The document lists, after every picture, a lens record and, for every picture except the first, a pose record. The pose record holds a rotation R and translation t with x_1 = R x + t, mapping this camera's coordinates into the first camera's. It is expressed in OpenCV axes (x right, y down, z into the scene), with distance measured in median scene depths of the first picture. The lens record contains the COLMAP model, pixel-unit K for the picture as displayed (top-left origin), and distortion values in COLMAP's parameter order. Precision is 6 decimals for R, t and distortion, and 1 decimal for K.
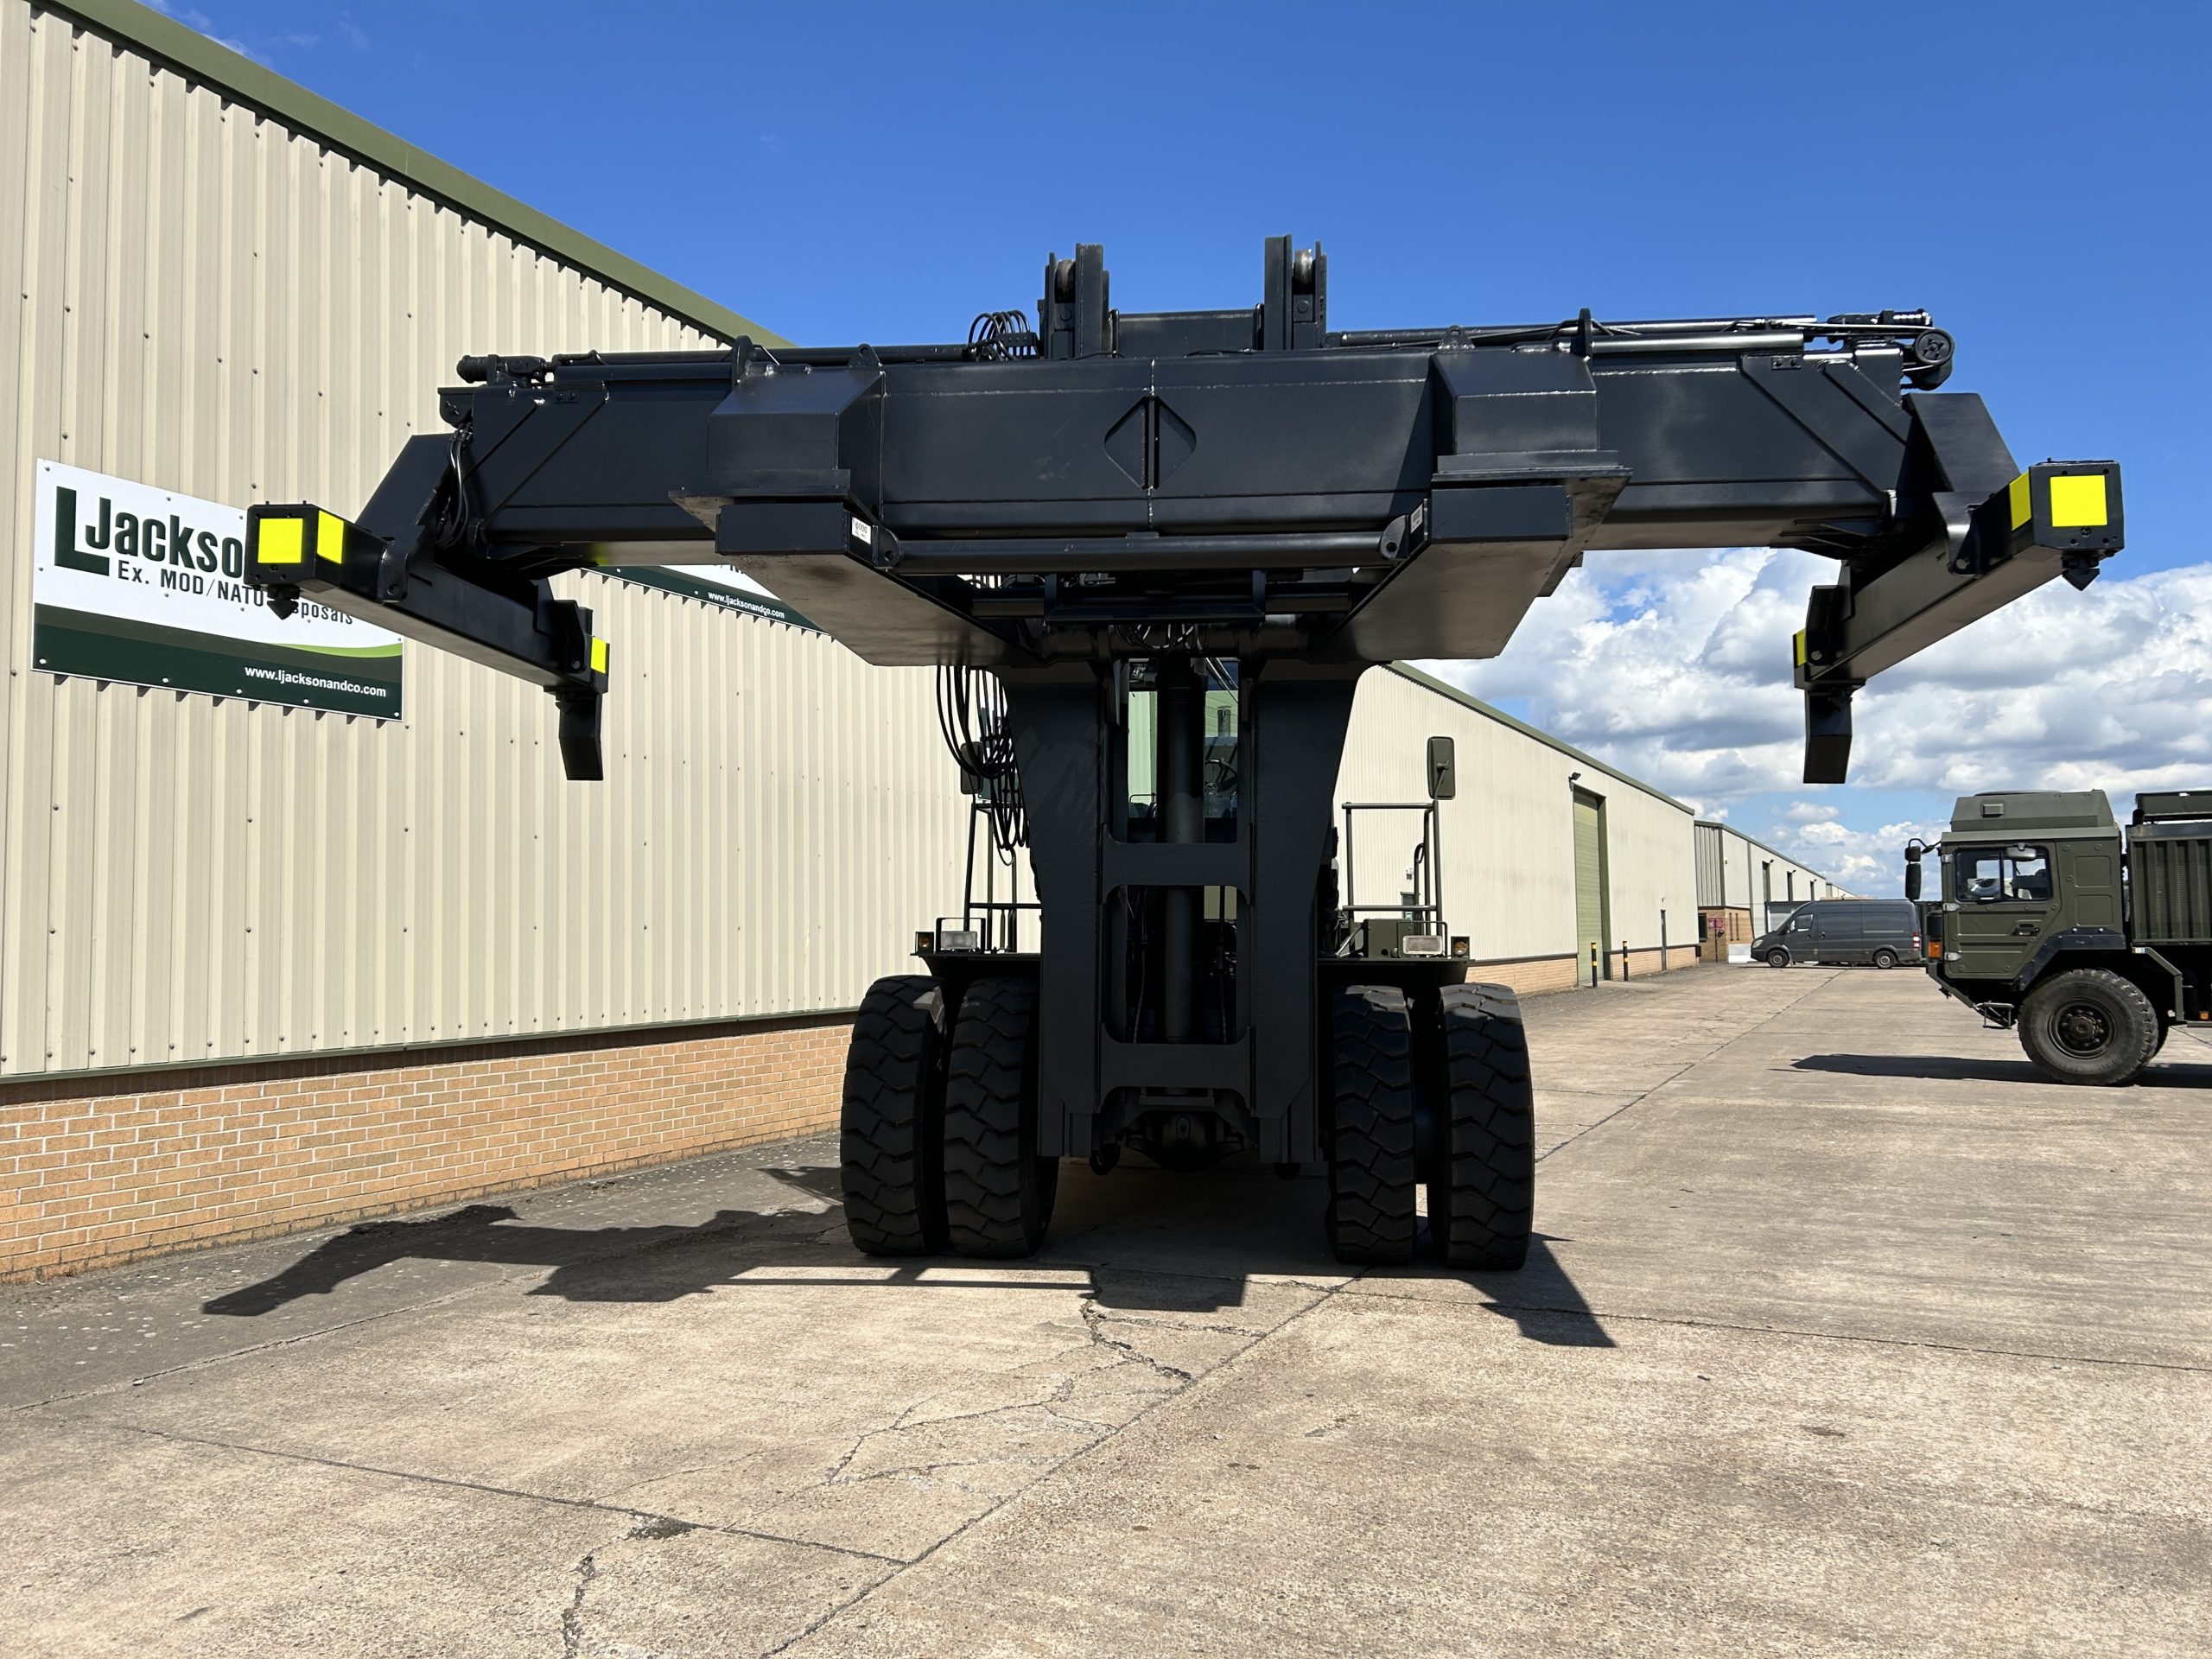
lens RADIAL K [[1675.3, 0, 1114.6], [0, 1675.3, 827.5], [0, 0, 1]] dist [0.057418, -0.042686]
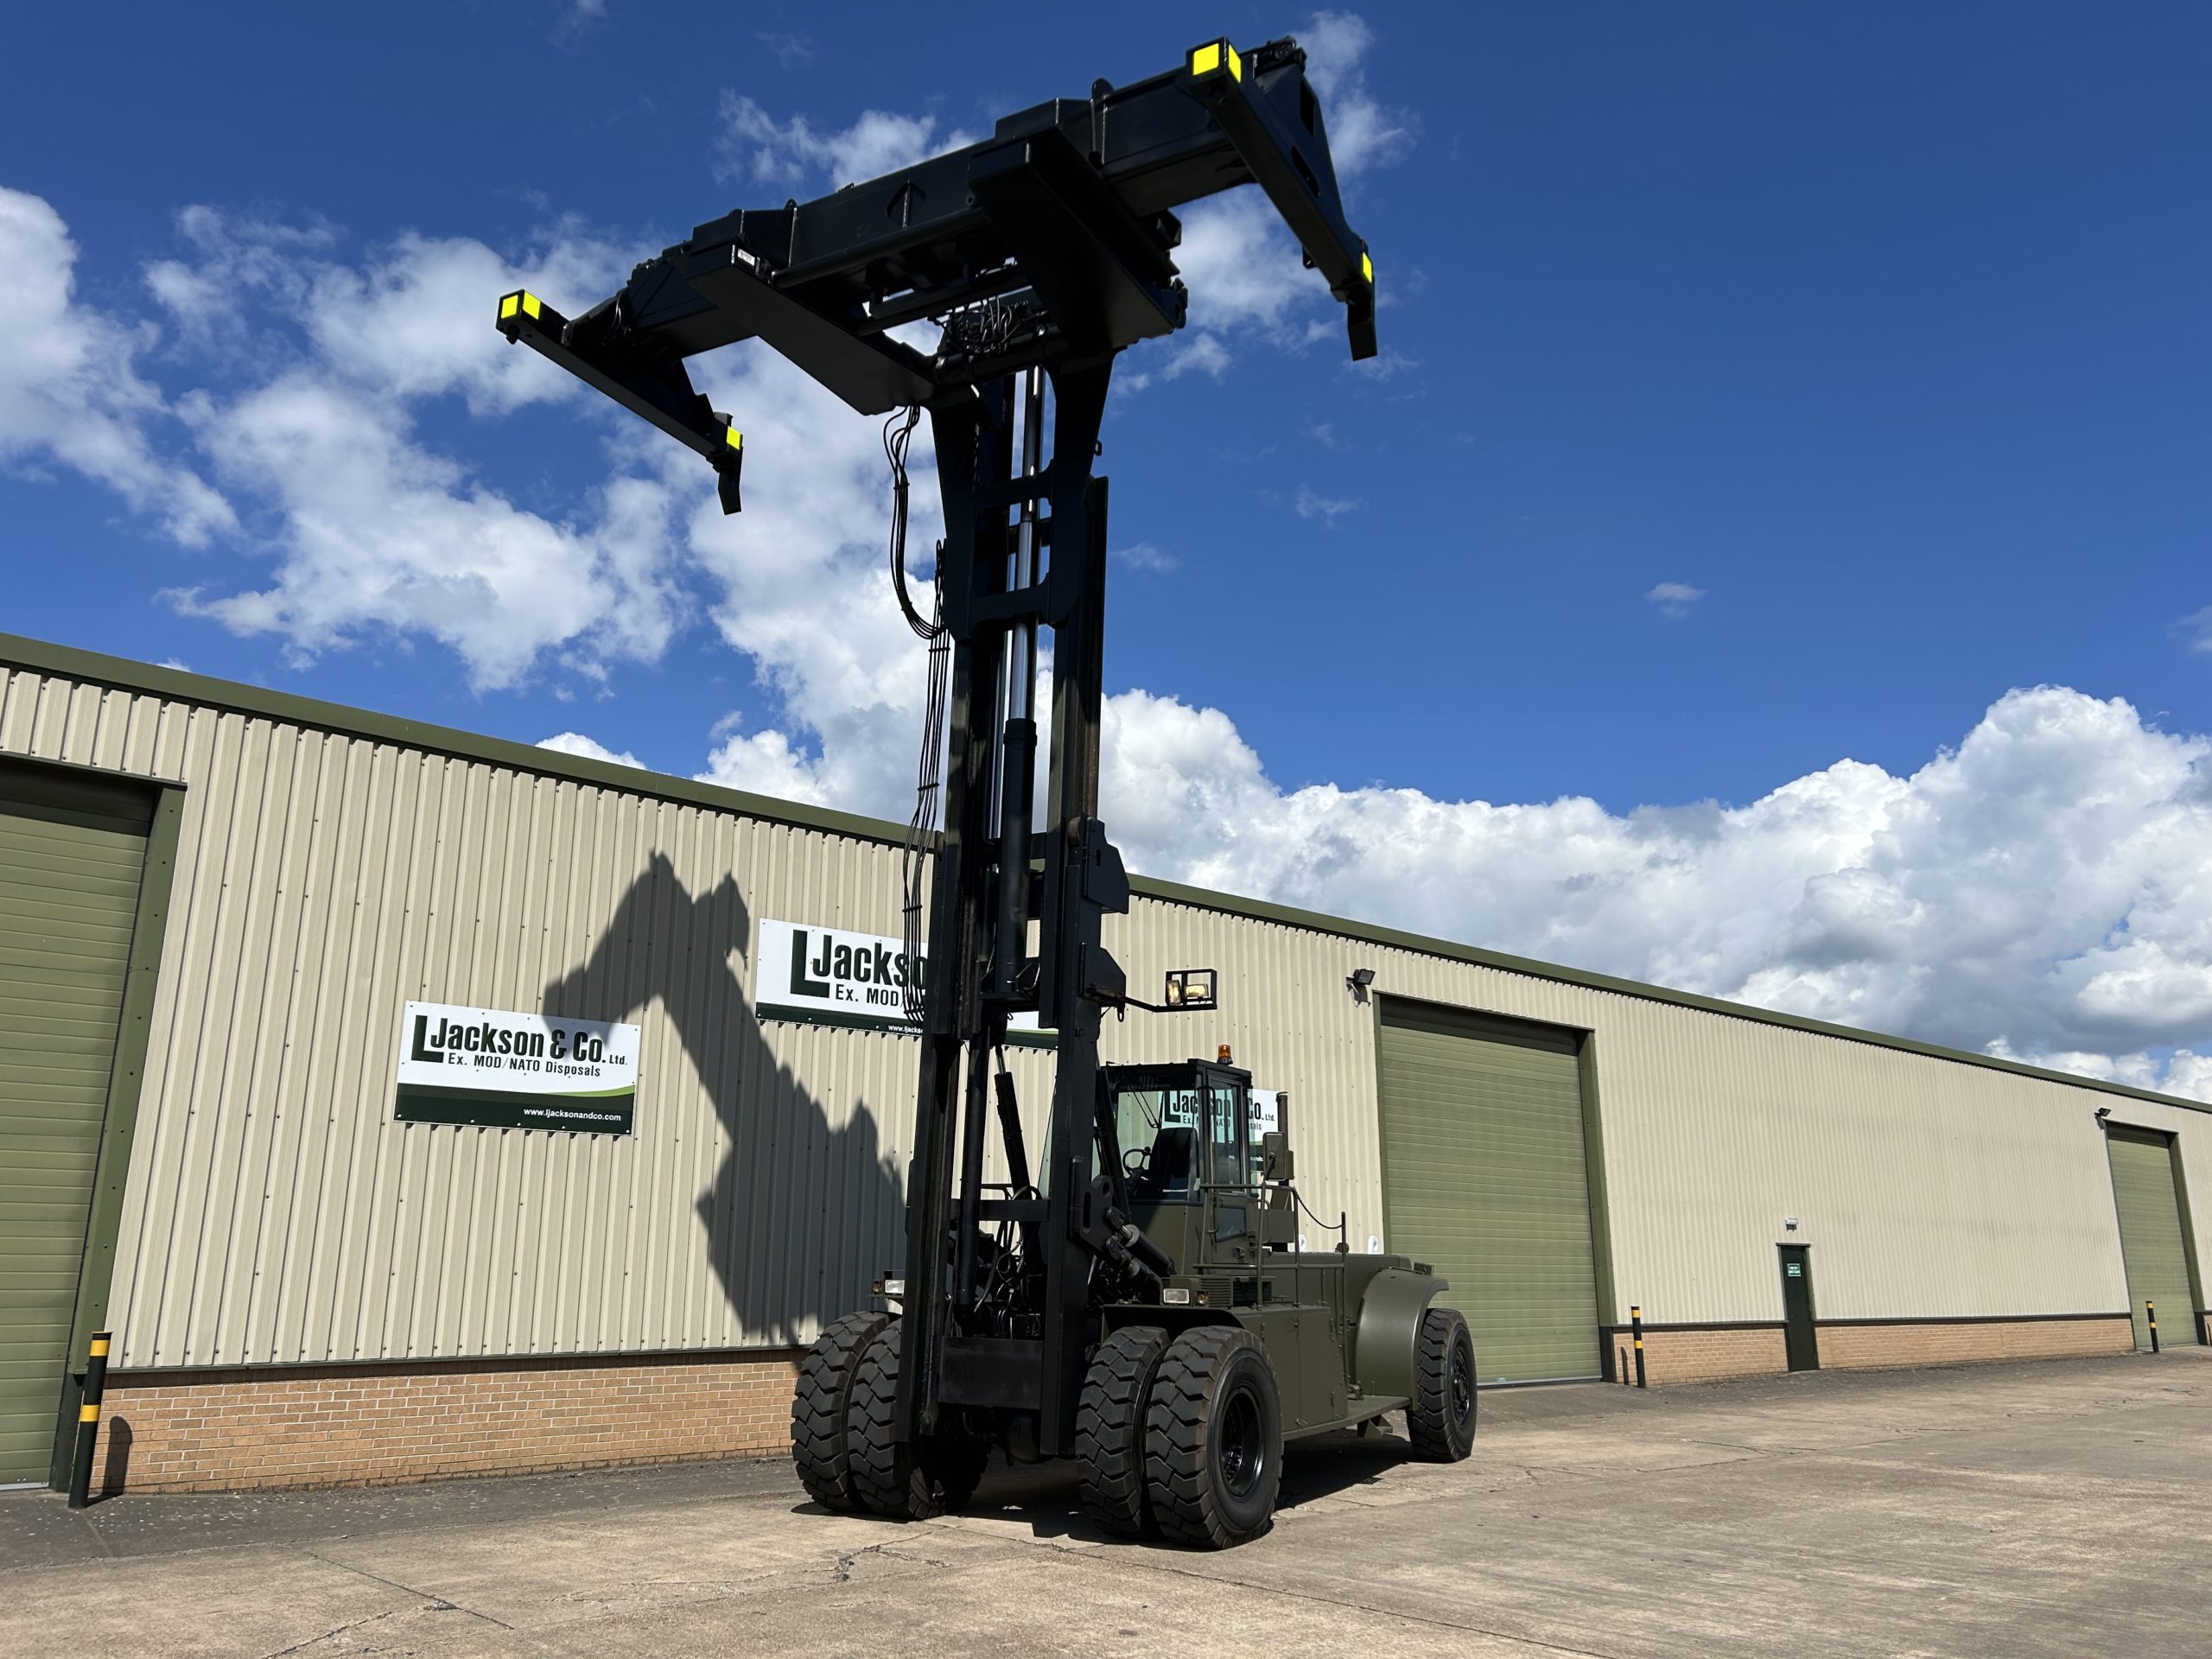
lens RADIAL K [[1676.7, 0, 1123.1], [0, 1676.7, 855.2], [0, 0, 1]] dist [0.086688, -0.108035]
pose [[0.924562, -0.077113, -0.373148, 0.649147], [0.009891, 0.983834, -0.178807, -0.036434], [0.380904, 0.161628, 0.910378, -0.314328]]
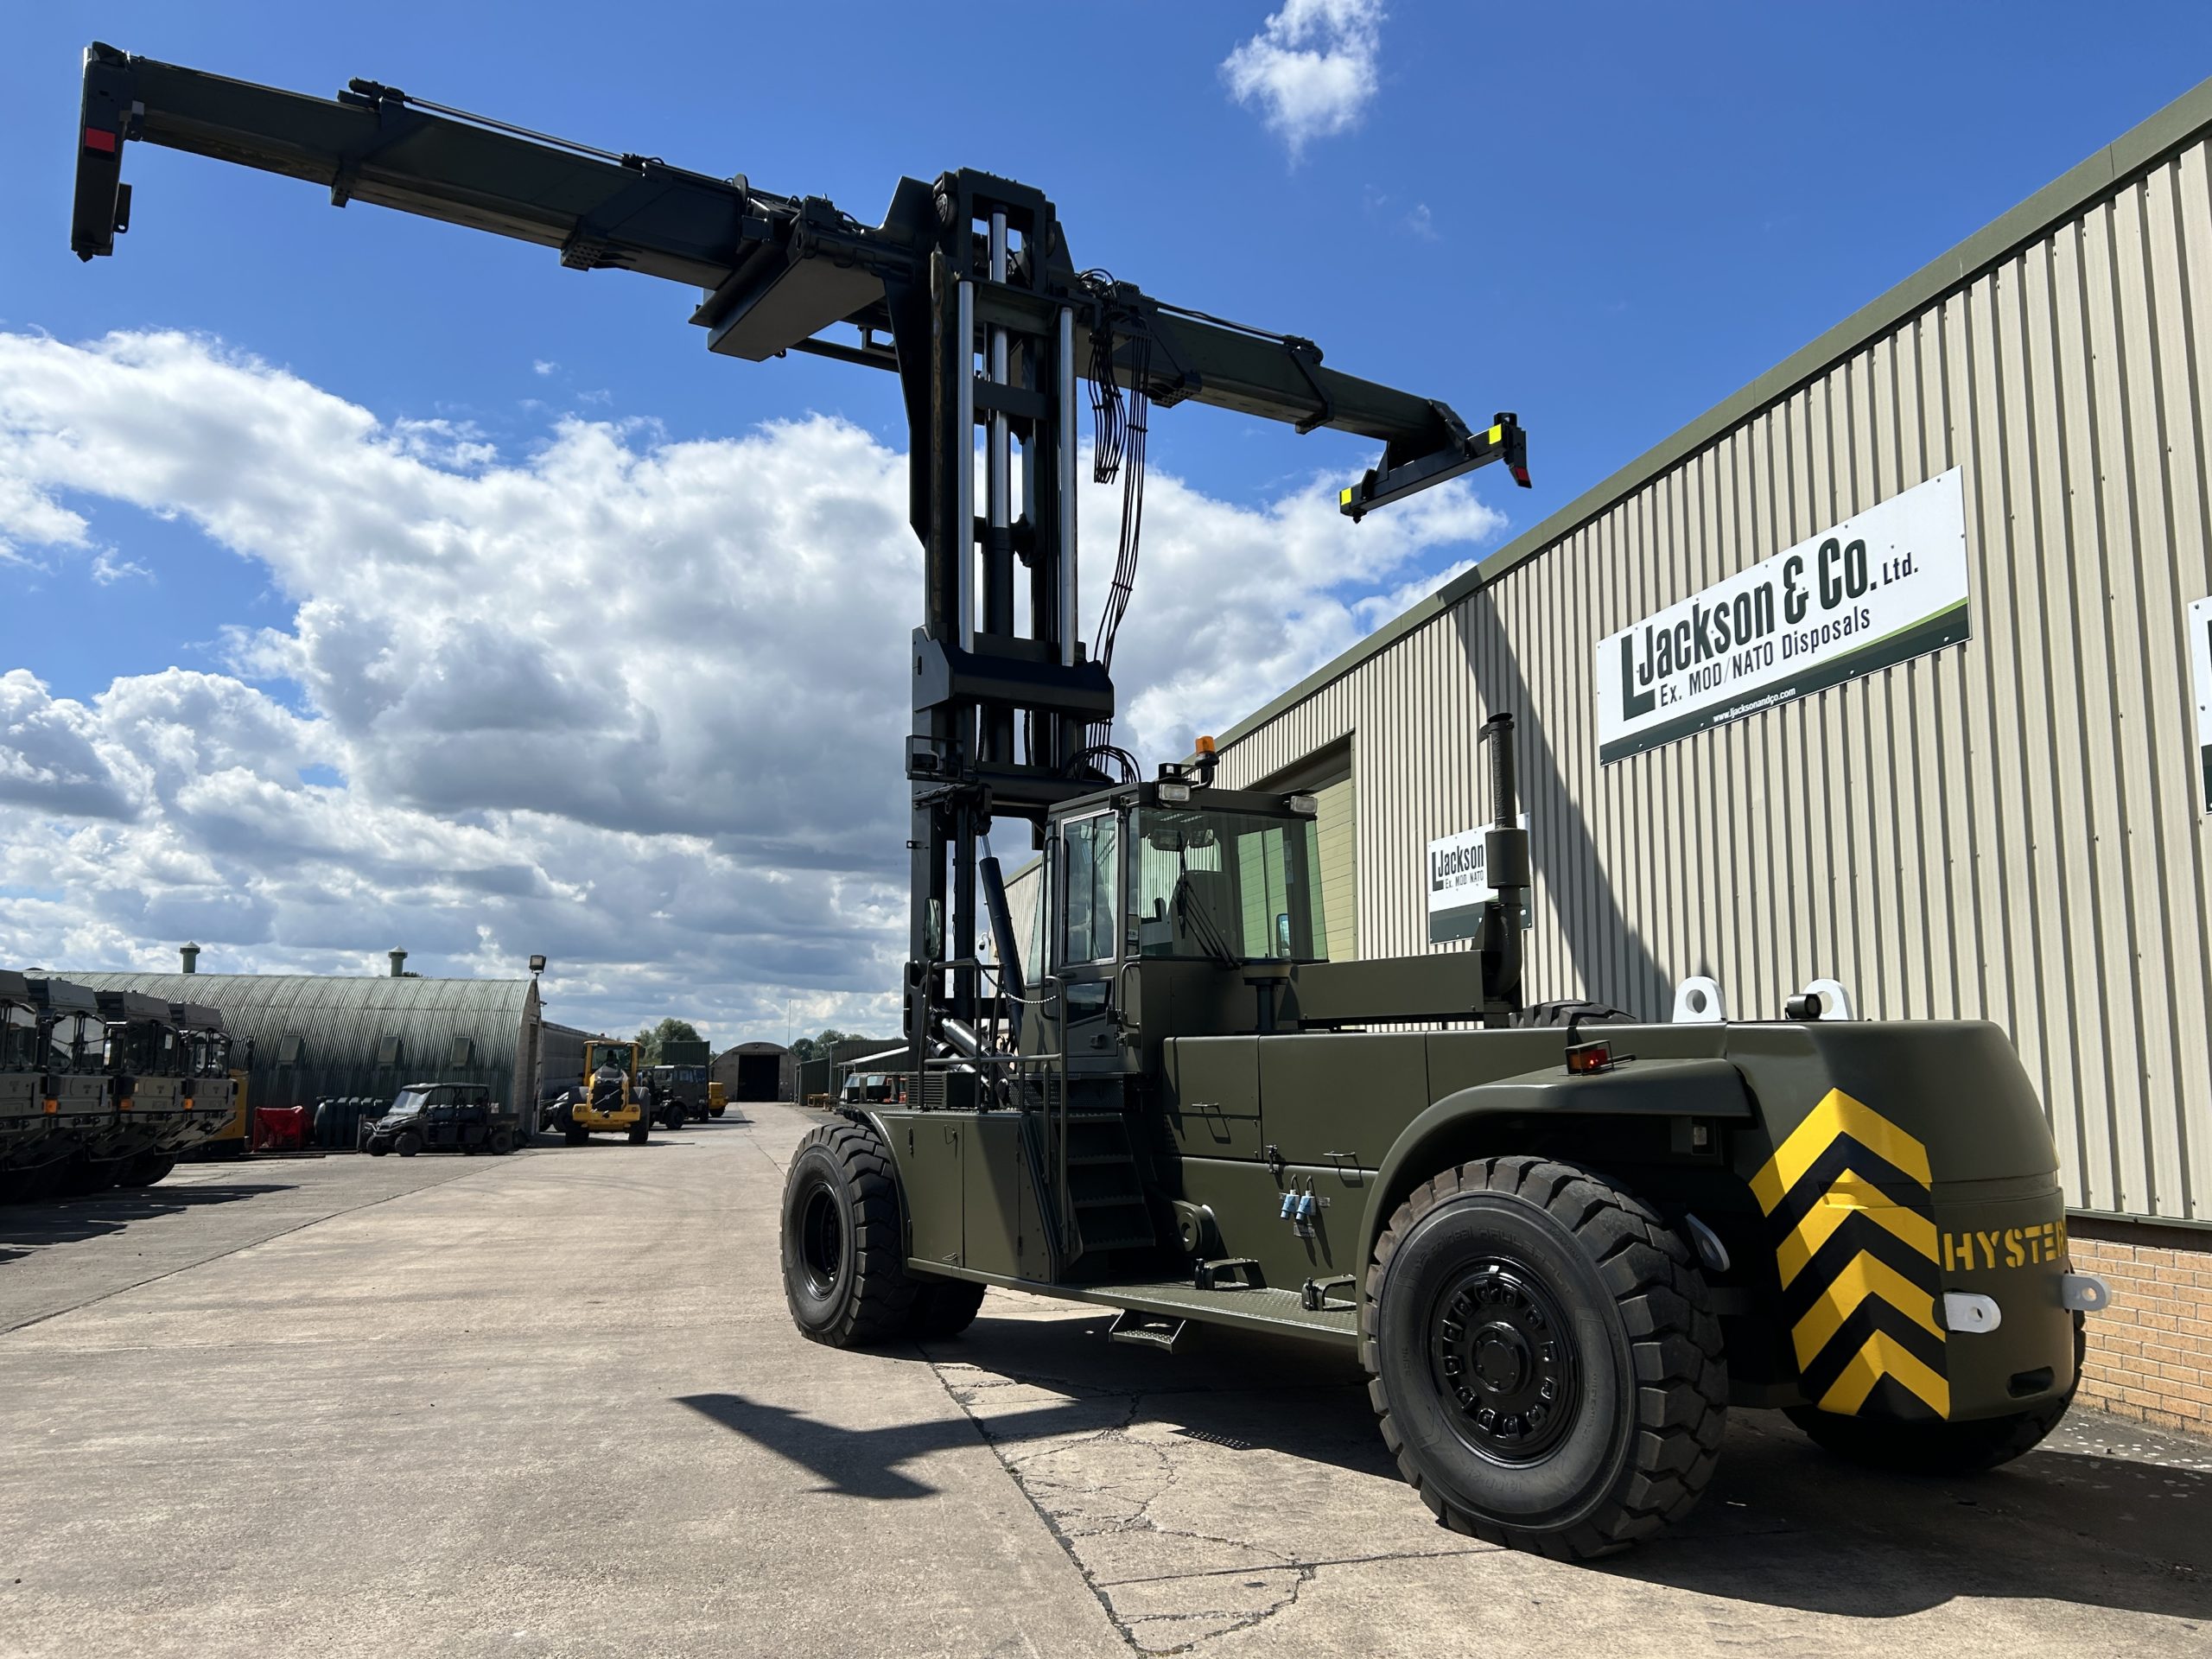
lens RADIAL K [[1671.4, 0, 1093.9], [0, 1671.4, 832.3], [0, 0, 1]] dist [0.037289, -0.034139]
pose [[-0.788170, -0.078679, -0.610408, 0.827316], [0.044344, 0.981958, -0.183829, 0.112907], [0.613858, -0.171956, -0.770460, 2.045489]]
